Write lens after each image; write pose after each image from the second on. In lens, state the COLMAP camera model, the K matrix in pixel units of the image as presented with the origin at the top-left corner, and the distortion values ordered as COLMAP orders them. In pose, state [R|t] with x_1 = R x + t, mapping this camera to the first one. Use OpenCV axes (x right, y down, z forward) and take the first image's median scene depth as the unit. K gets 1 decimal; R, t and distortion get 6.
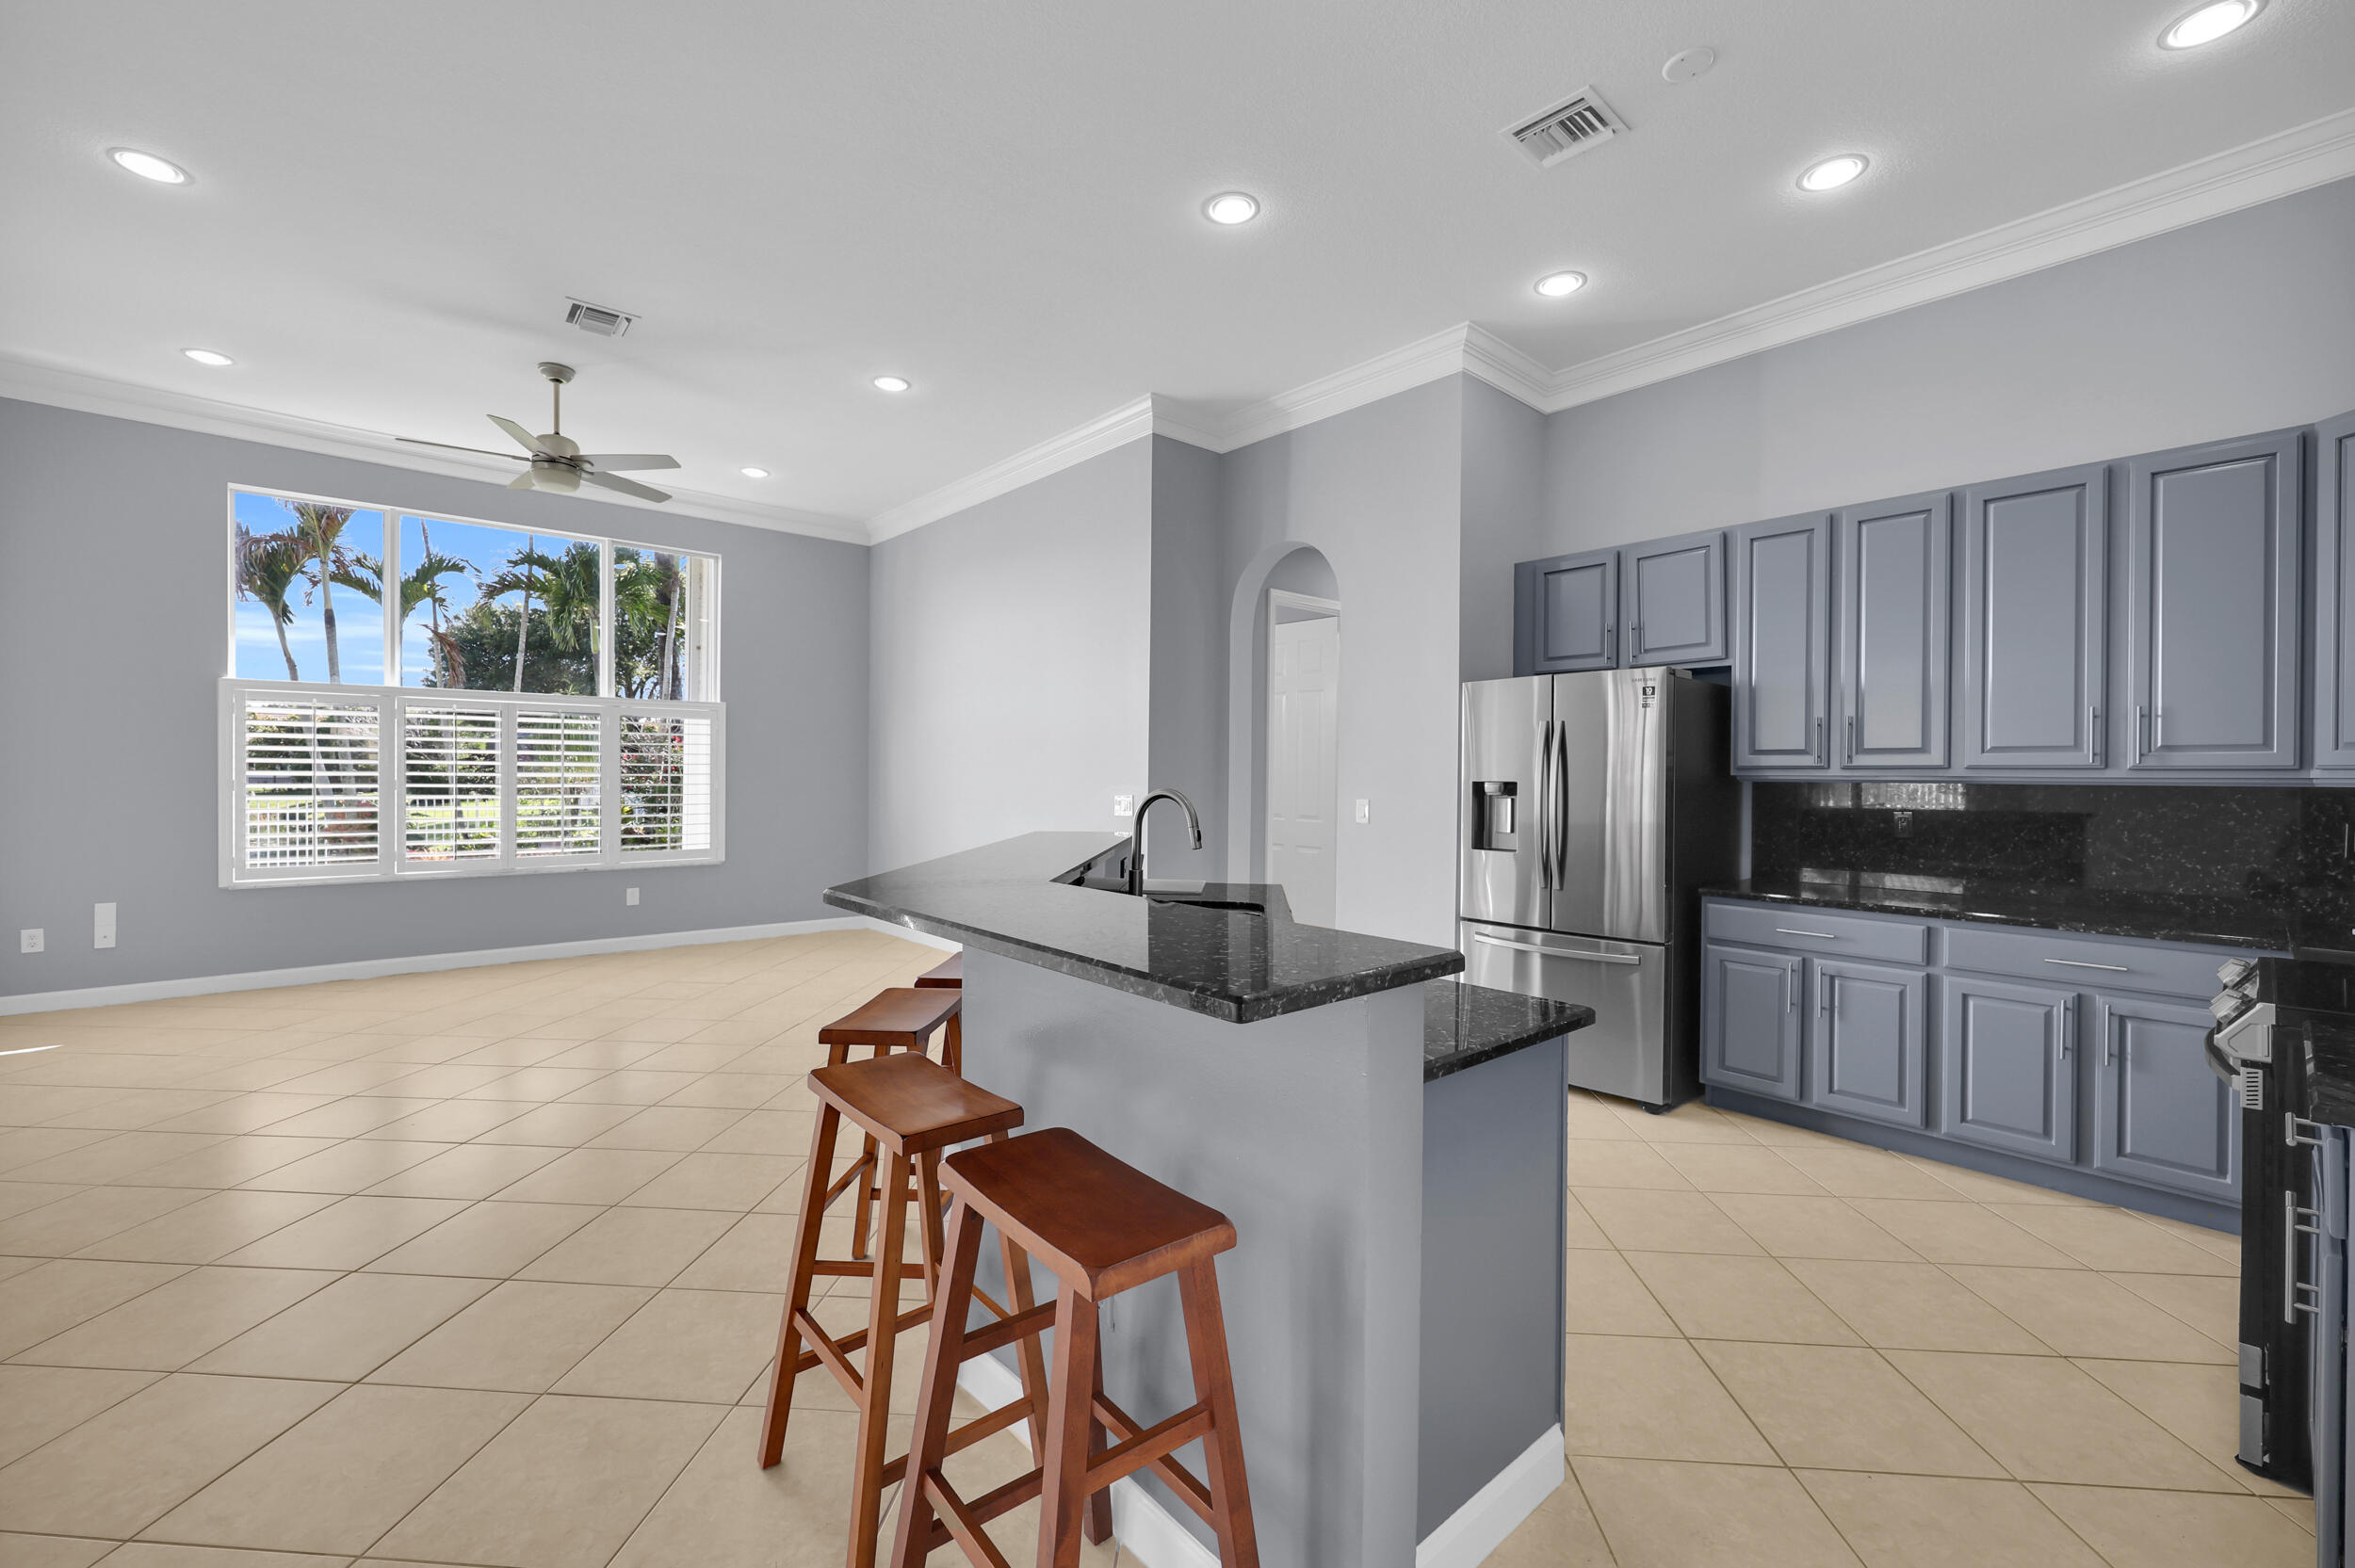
lens RADIAL K [[944.2, 0, 1179.1], [0, 944.2, 776.7], [0, 0, 1]] dist [-0.008133, -0.000306]
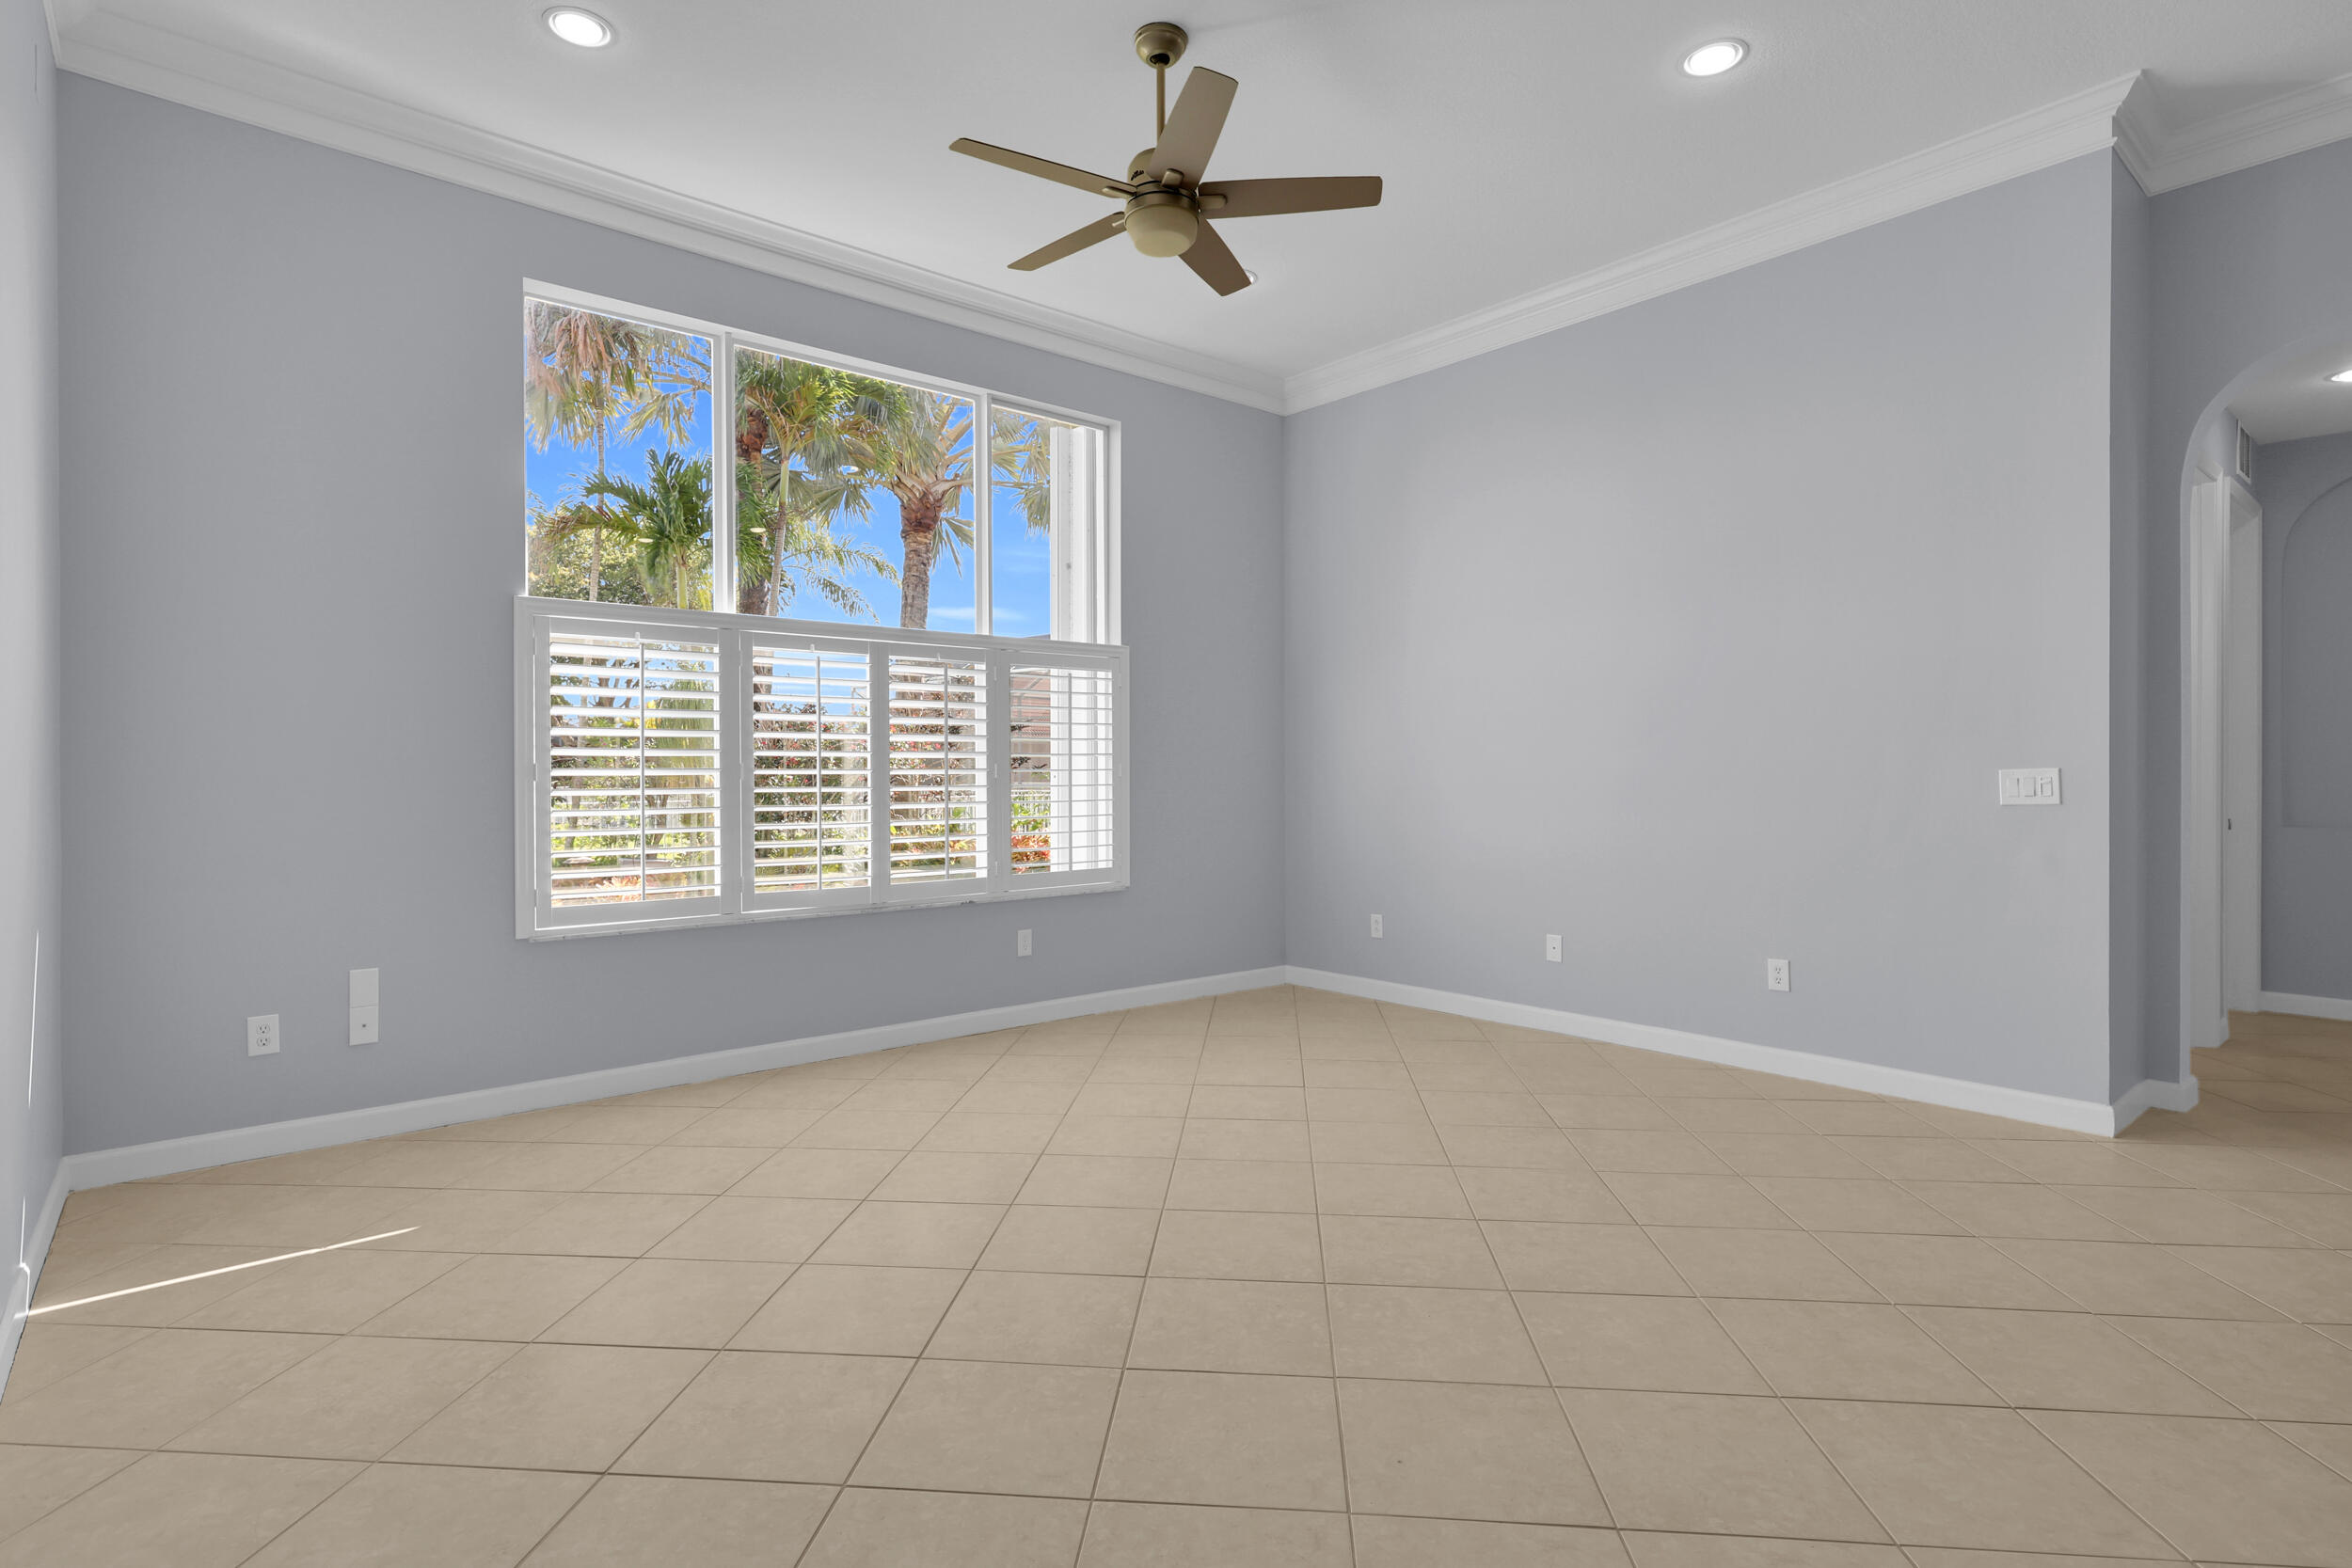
lens RADIAL K [[1149.0, 0, 1162.5], [0, 1149.0, 772.5], [0, 0, 1]] dist [0.000654, -0.000078]
pose [[0.999606, -0.013380, -0.024683, -0.444168], [0.013149, 0.999869, -0.009488, 0.018257], [0.024807, 0.009160, 0.999650, 0.201115]]
